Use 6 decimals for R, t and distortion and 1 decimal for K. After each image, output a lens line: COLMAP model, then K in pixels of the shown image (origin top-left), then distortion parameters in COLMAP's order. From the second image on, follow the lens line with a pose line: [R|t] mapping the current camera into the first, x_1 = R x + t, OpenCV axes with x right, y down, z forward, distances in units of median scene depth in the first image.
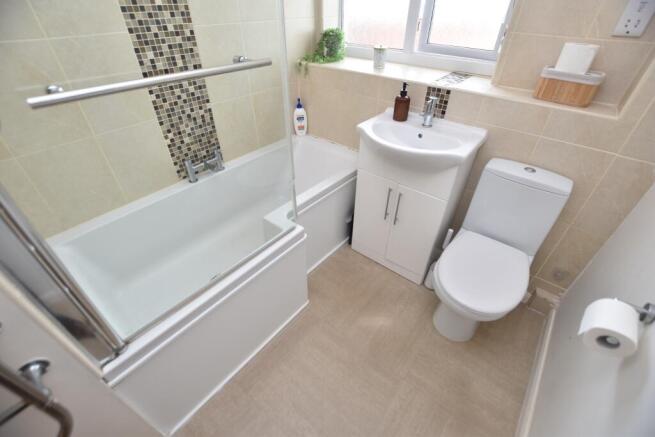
lens RADIAL K [[288.2, 0, 328.2], [0, 288.2, 218.3], [0, 0, 1]] dist [-0.027898, 0.002780]
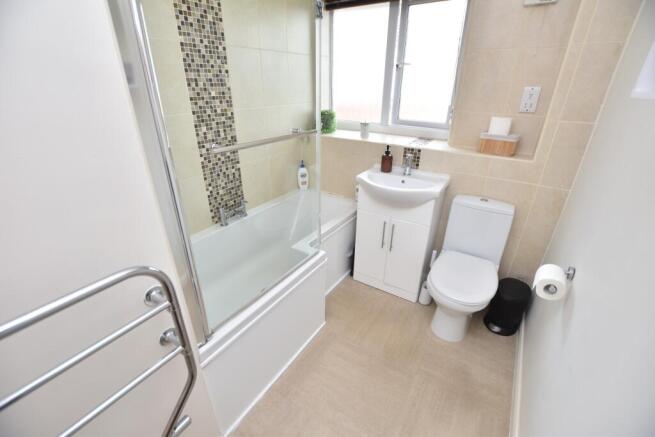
lens RADIAL K [[288.2, 0, 327.3], [0, 288.2, 218.8], [0, 0, 1]] dist [-0.027898, 0.002780]
pose [[0.994176, -0.046436, 0.097250, -0.179436], [0.066227, 0.975155, -0.211395, 0.149411], [-0.085018, 0.216604, 0.972551, -0.254770]]
